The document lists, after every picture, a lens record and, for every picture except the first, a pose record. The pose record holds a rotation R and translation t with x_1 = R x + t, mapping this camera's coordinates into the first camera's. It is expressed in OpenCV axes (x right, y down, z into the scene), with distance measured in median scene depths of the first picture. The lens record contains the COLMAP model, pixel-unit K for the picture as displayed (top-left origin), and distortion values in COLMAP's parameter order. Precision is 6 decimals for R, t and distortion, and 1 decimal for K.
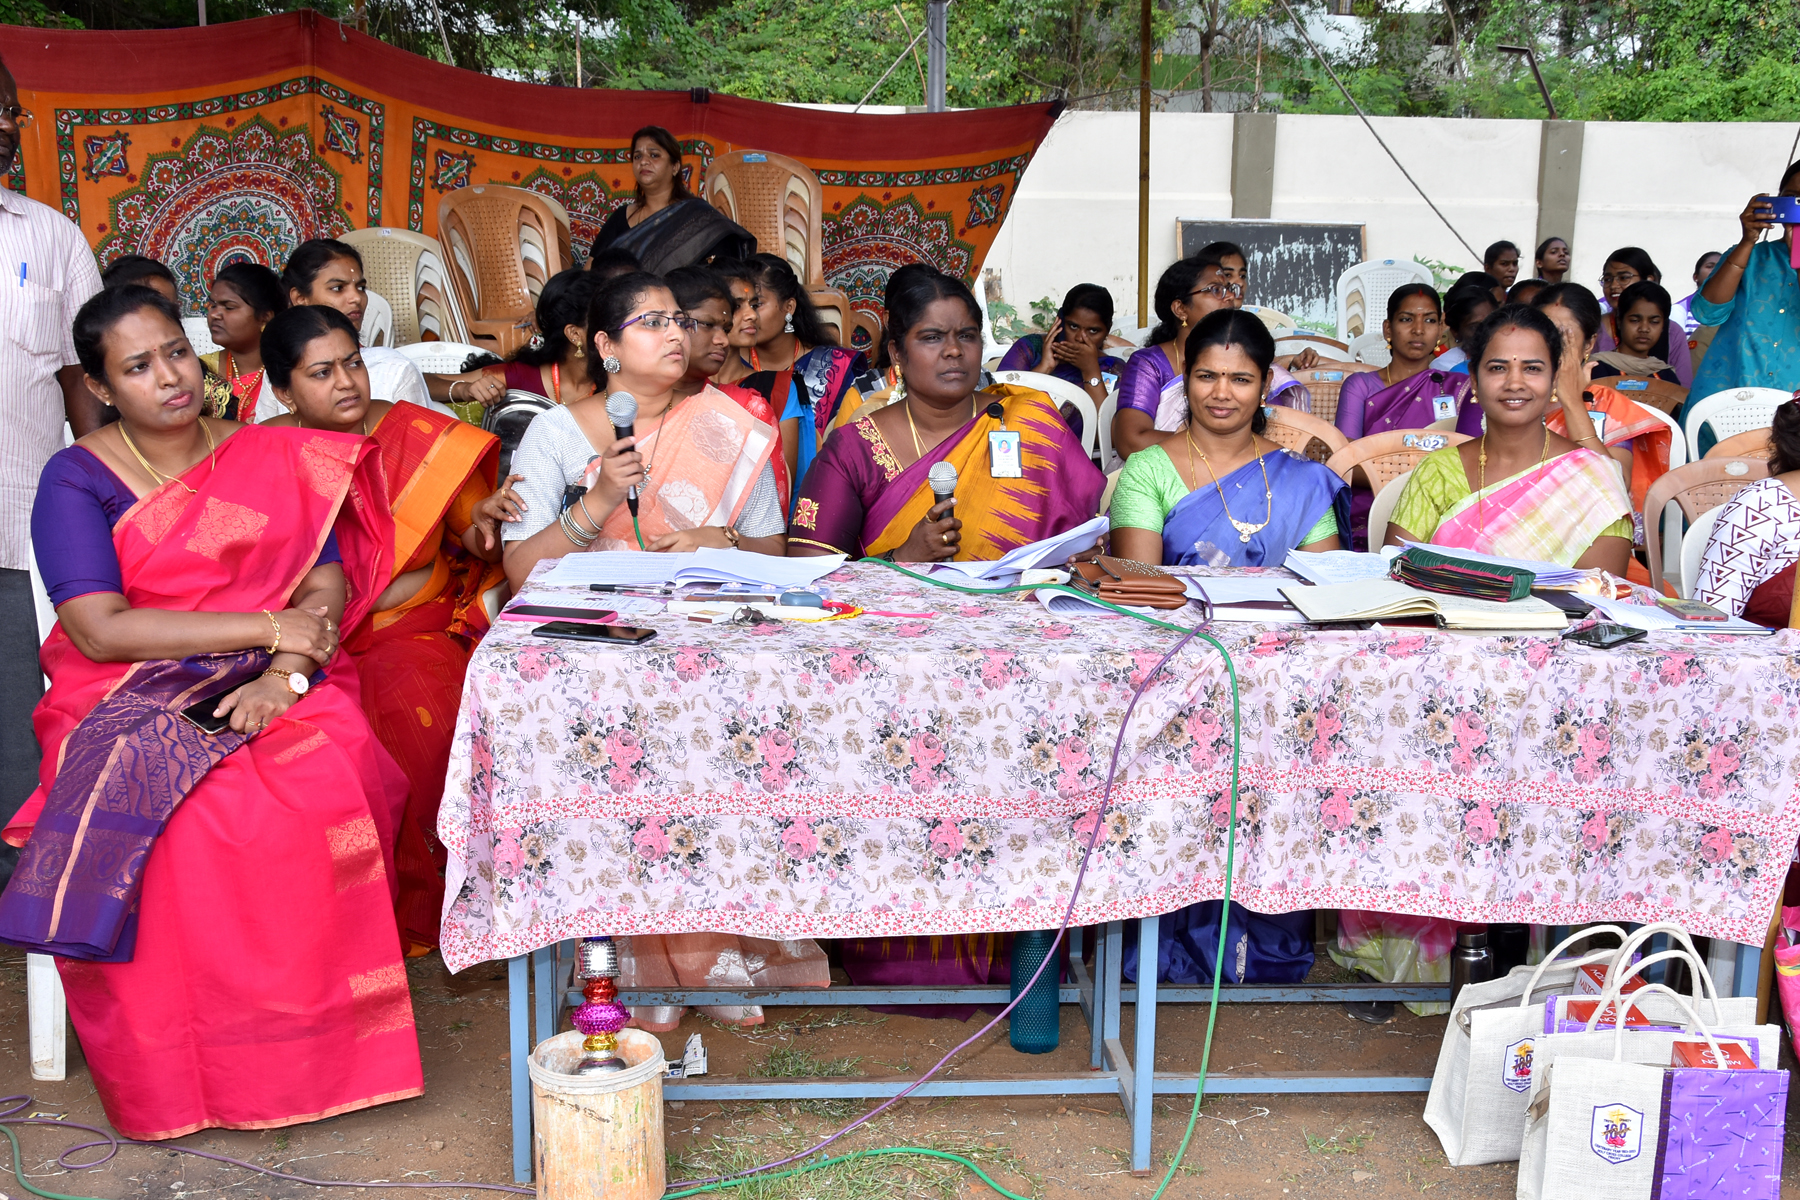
lens RADIAL K [[2001.4, 0, 899.6], [0, 2001.4, 601.9], [0, 0, 1]] dist [0.002320, 0.000000]
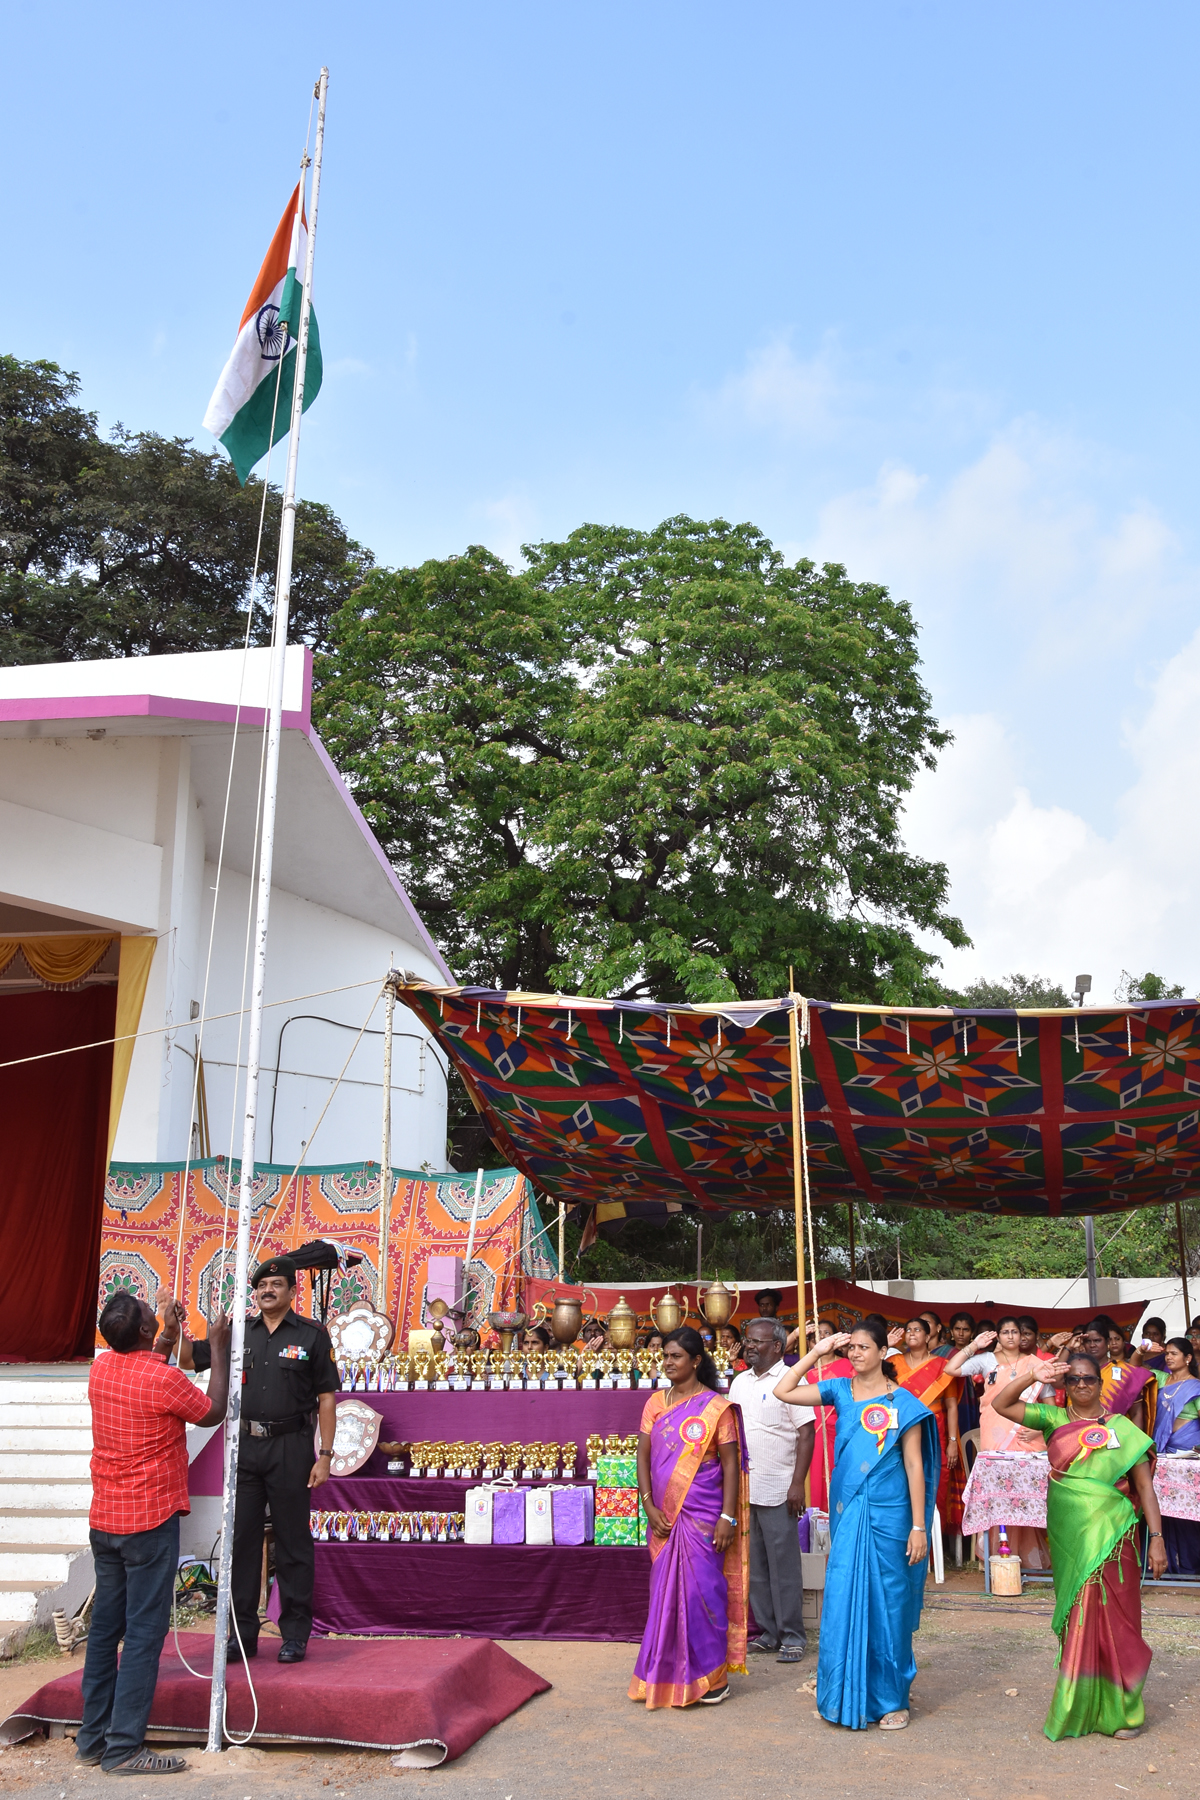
lens RADIAL K [[1710.3, 0, 602.0], [0, 1710.3, 899.5], [0, 0, 1]] dist [-0.068786, 0.000000]
pose [[0.959557, -0.082444, -0.269172, 0.022490], [-0.040026, 0.906486, -0.420334, 0.096872], [0.278655, 0.414109, 0.866525, -0.586123]]
